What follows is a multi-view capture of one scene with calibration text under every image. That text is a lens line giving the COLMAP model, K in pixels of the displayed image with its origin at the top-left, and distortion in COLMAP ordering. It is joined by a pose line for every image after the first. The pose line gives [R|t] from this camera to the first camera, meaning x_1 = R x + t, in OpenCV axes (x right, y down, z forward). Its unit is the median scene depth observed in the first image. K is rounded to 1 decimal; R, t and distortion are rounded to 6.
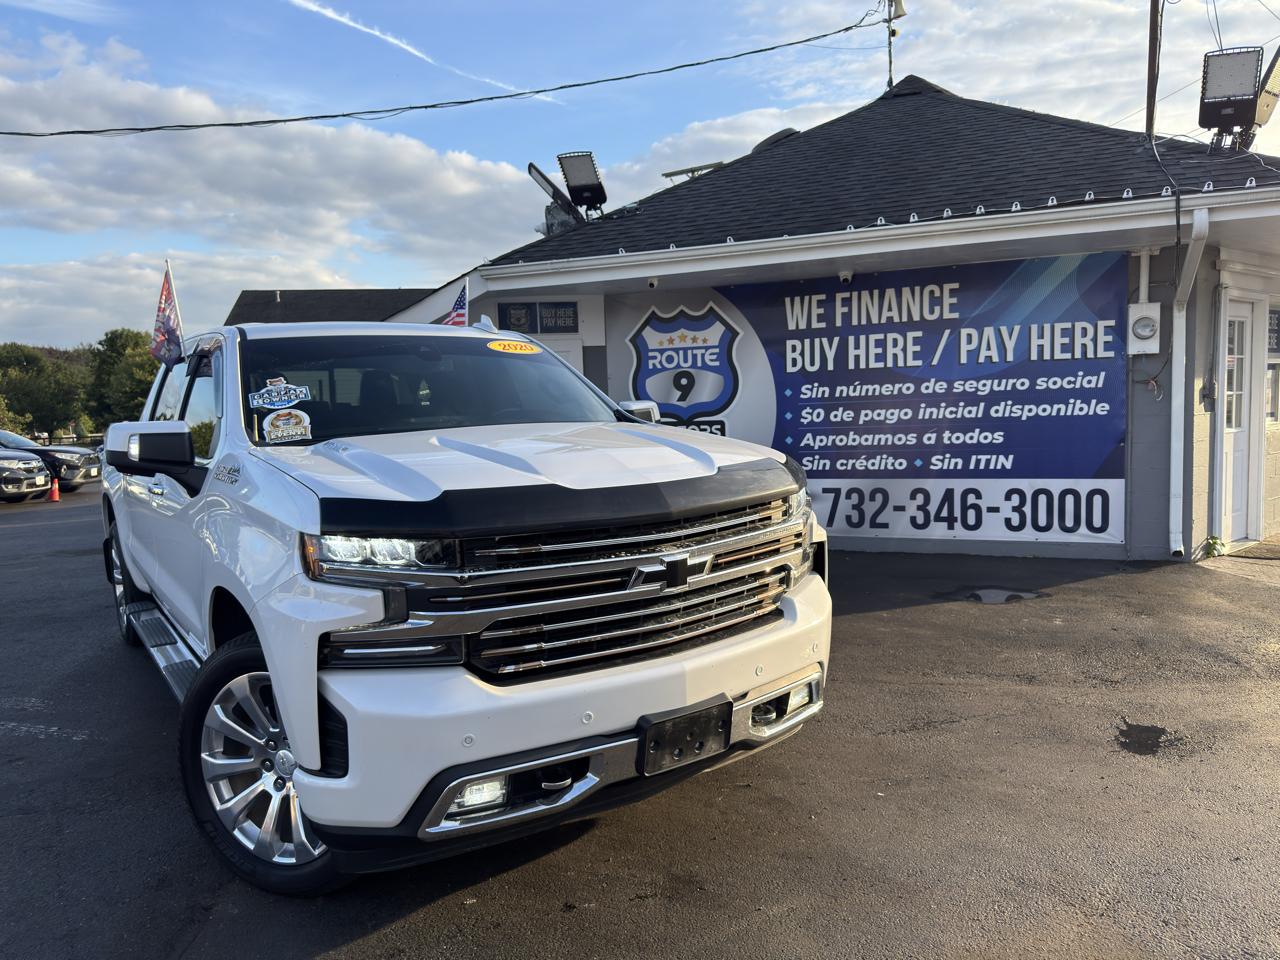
lens RADIAL K [[938.9, 0, 606.7], [0, 938.9, 501.4], [0, 0, 1]] dist [0.011610, -0.054245]
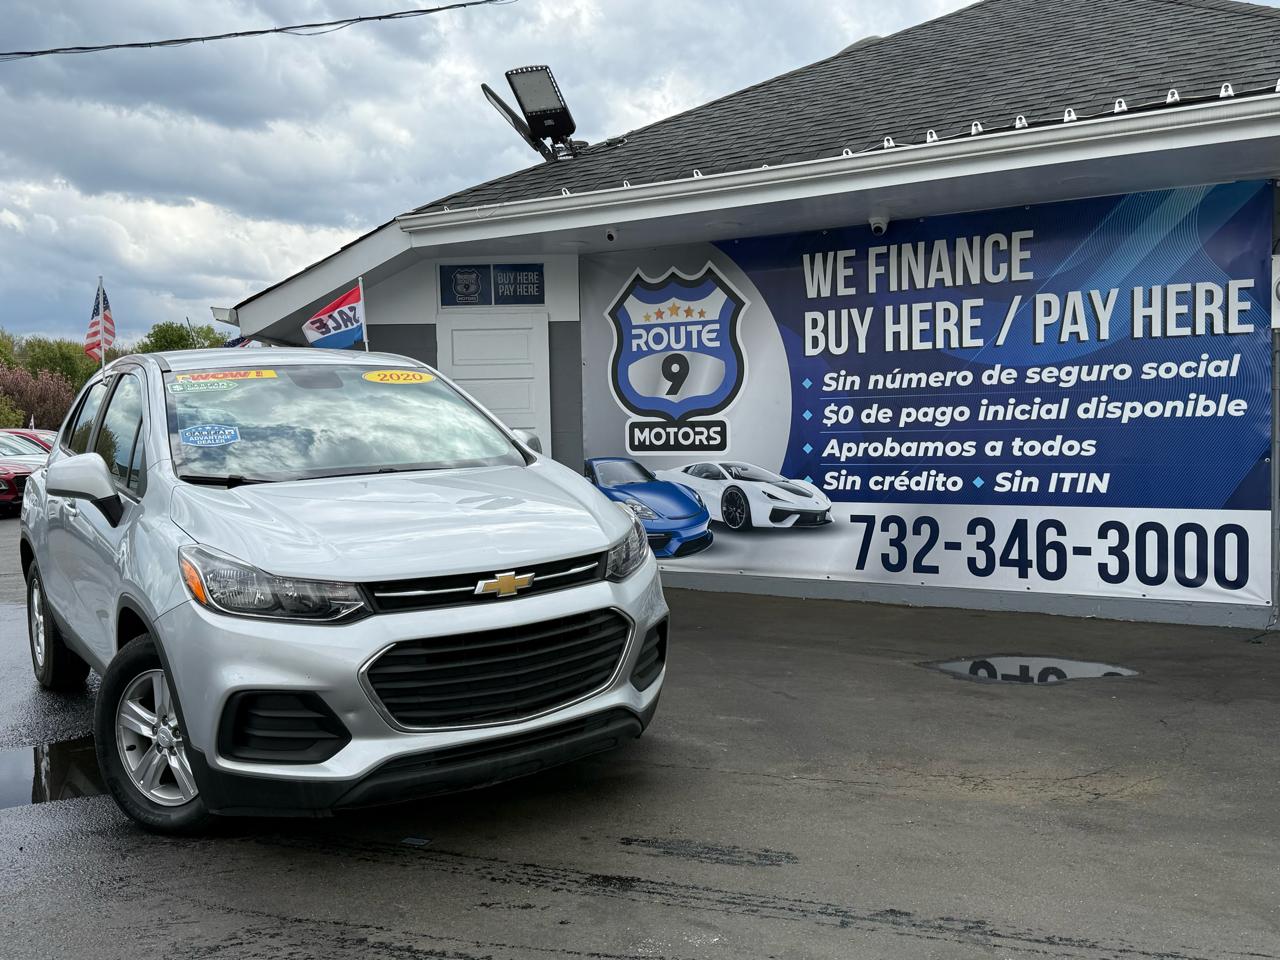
lens RADIAL K [[1200.6, 0, 618.3], [0, 1200.6, 490.5], [0, 0, 1]] dist [0.041916, -0.114671]
pose [[0.988609, 0.023724, -0.148623, 0.198530], [-0.030133, 0.998704, -0.041023, 0.010836], [0.147457, 0.045034, 0.988043, 0.059514]]
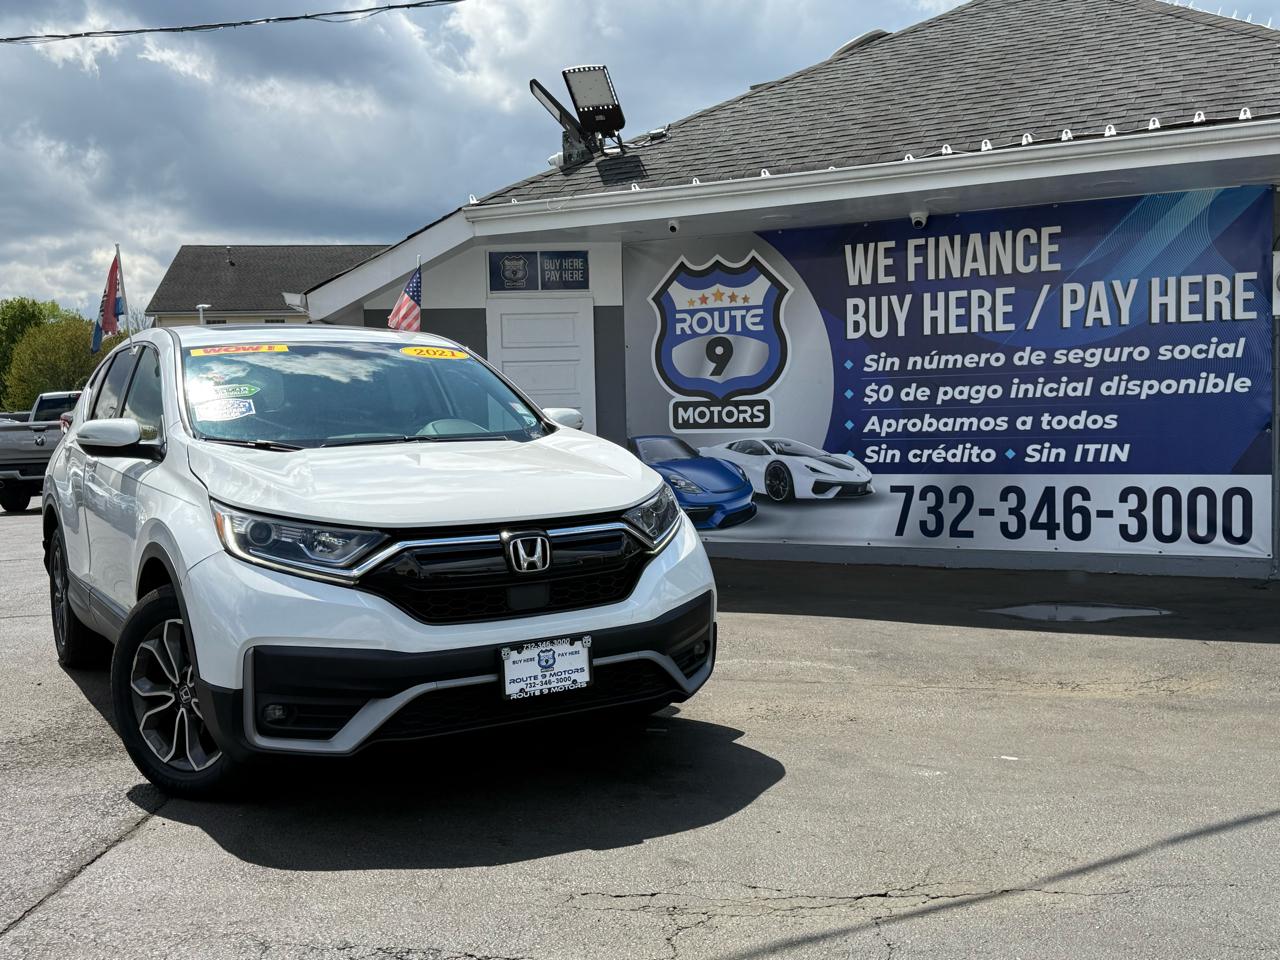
lens RADIAL K [[1351.1, 0, 590.9], [0, 1351.1, 501.5], [0, 0, 1]] dist [0.007410, 0.000000]
pose [[0.996986, 0.016605, -0.075787, 0.068451], [-0.019217, 0.999242, -0.033857, 0.044056], [0.075167, 0.035211, 0.996549, -0.152602]]
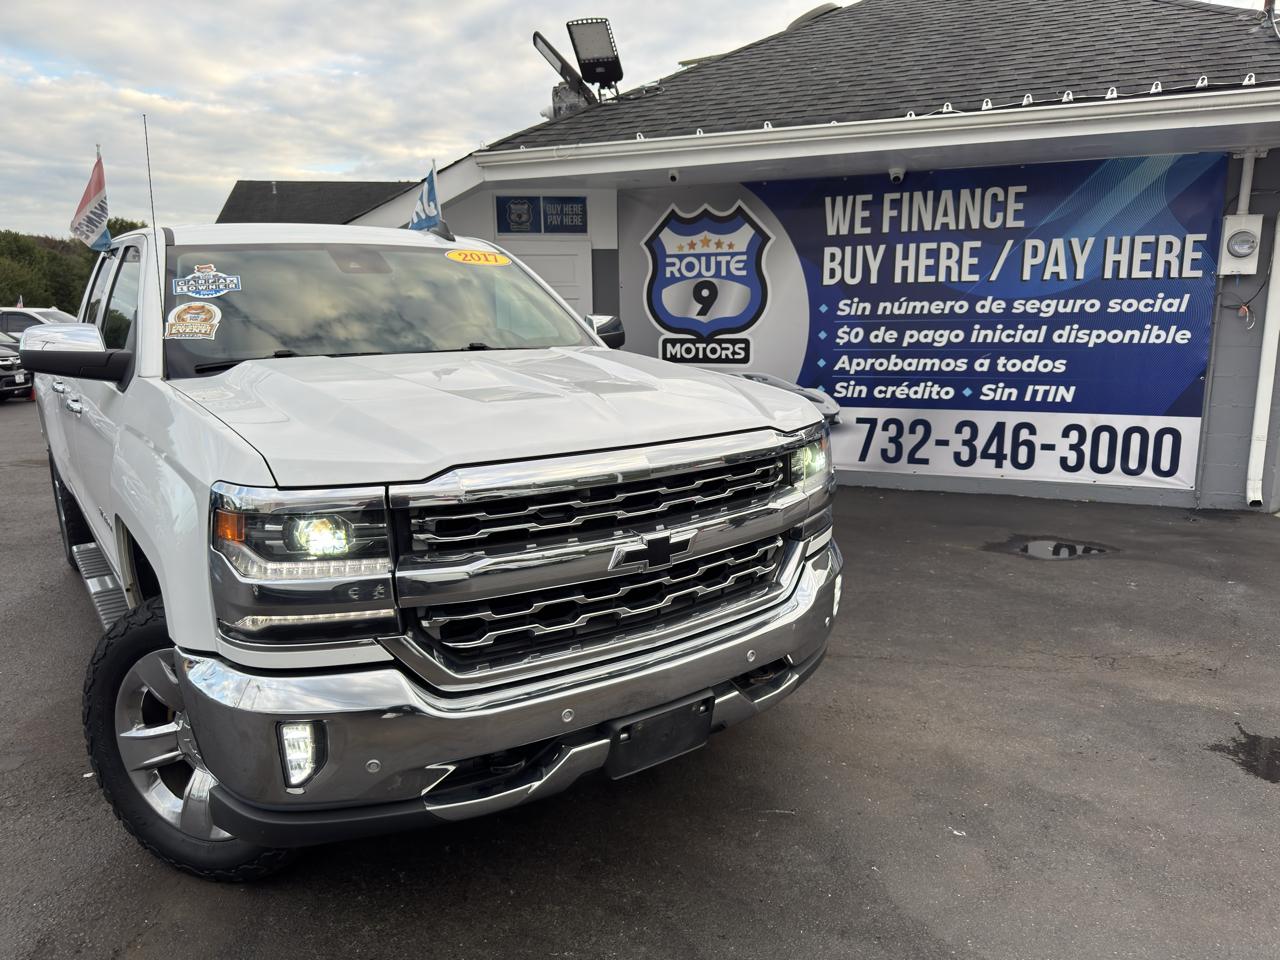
lens RADIAL K [[938.9, 0, 616.4], [0, 938.9, 508.2], [0, 0, 1]] dist [0.011610, -0.054245]
pose [[0.999736, 0.021306, 0.008624, -0.005643], [-0.022096, 0.994200, 0.105252, -0.018314], [-0.006332, -0.105415, 0.994408, 0.106527]]
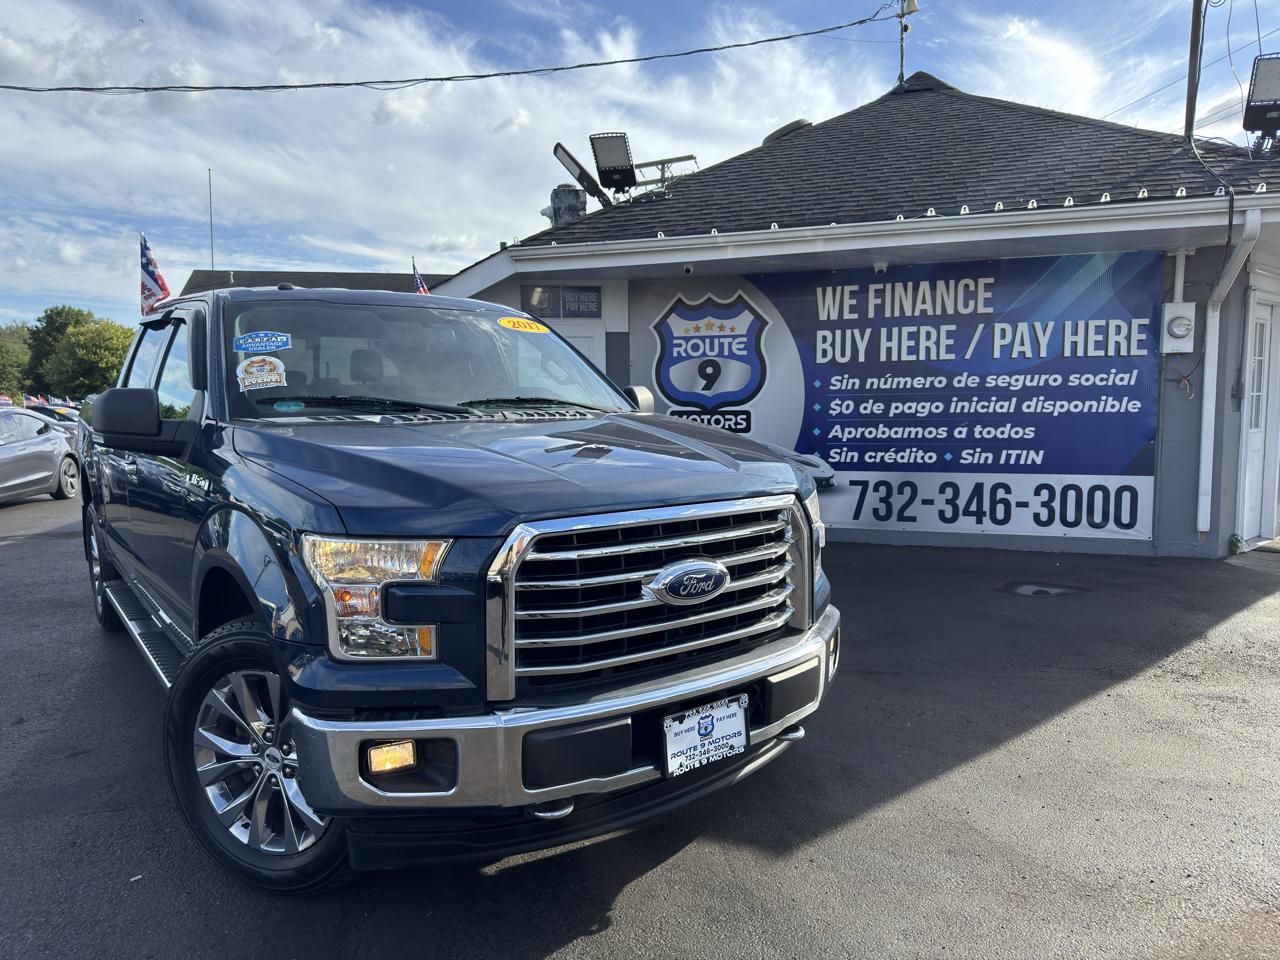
lens RADIAL K [[938.9, 0, 602.3], [0, 938.9, 497.0], [0, 0, 1]] dist [0.011610, -0.054245]
pose [[0.998158, 0.015584, 0.058638, -0.094155], [-0.015797, 0.999870, 0.003176, 0.004566], [-0.058581, -0.004096, 0.998274, 0.023616]]
